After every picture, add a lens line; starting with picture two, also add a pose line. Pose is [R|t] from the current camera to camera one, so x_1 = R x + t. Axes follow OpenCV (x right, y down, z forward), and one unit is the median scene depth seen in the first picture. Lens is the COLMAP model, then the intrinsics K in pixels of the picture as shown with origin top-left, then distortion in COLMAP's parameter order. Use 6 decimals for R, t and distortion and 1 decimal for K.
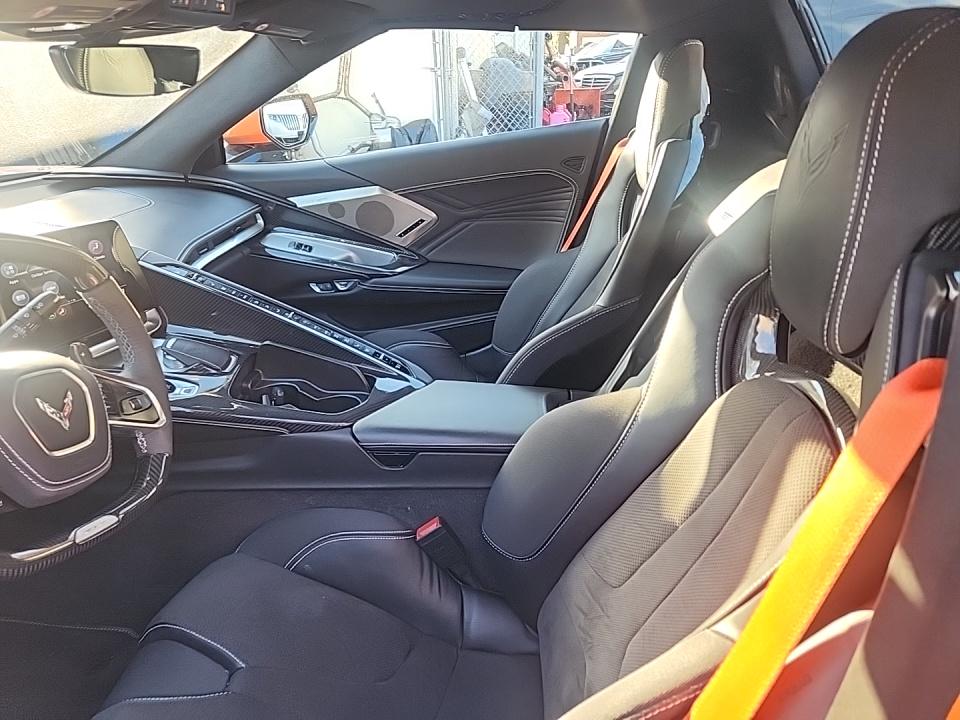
lens RADIAL K [[653.9, 0, 484.3], [0, 653.9, 359.7], [0, 0, 1]] dist [0.073040, -0.058606]
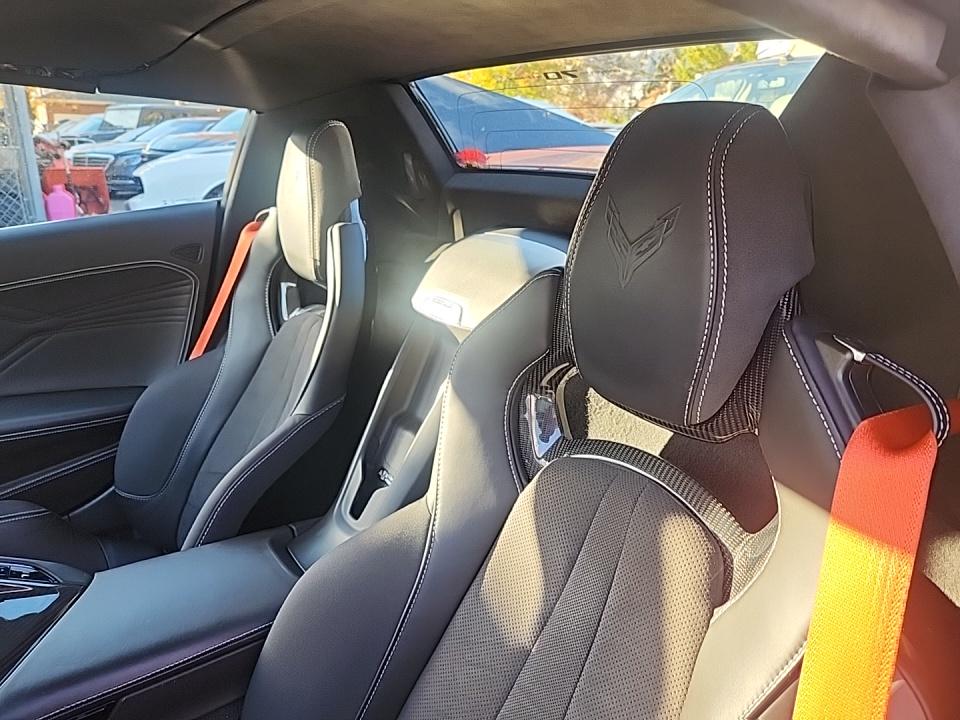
lens RADIAL K [[653.9, 0, 484.3], [0, 653.9, 359.7], [0, 0, 1]] dist [0.073040, -0.058606]
pose [[0.772665, -0.156095, 0.615323, -0.130914], [0.225247, 0.973642, -0.035851, -0.058410], [-0.593508, 0.166300, 0.787459, 0.159250]]
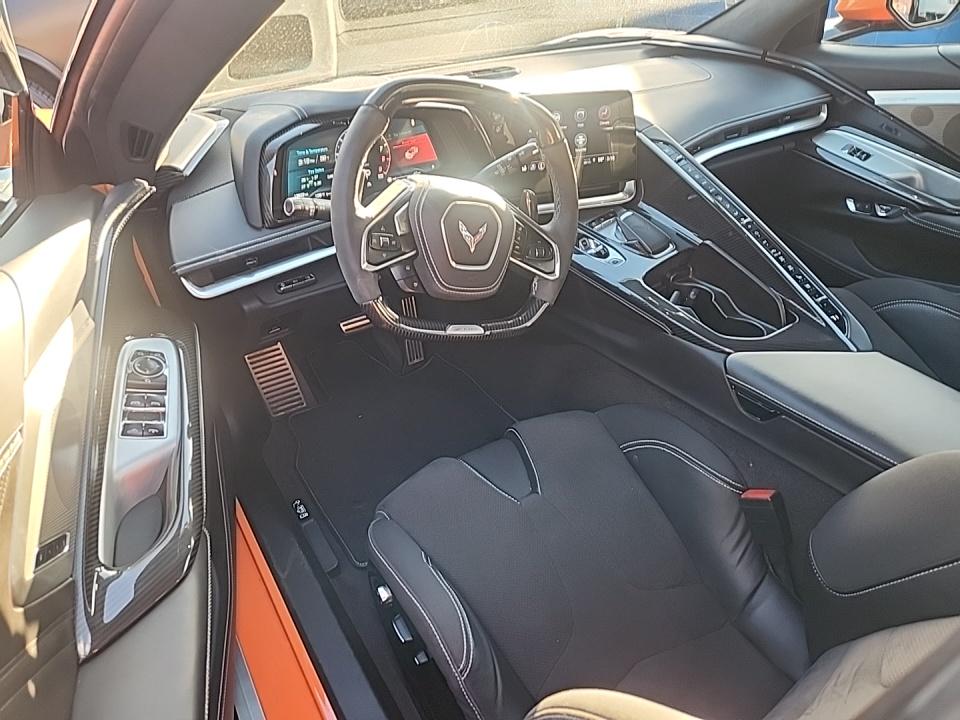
lens RADIAL K [[654.6, 0, 477.7], [0, 654.6, 376.8], [0, 0, 1]] dist [0.072982, -0.060839]
pose [[0.578798, 0.440611, -0.686188, 0.185573], [-0.305666, 0.897337, 0.318363, -0.044215], [0.756016, 0.025476, 0.654057, 0.089293]]
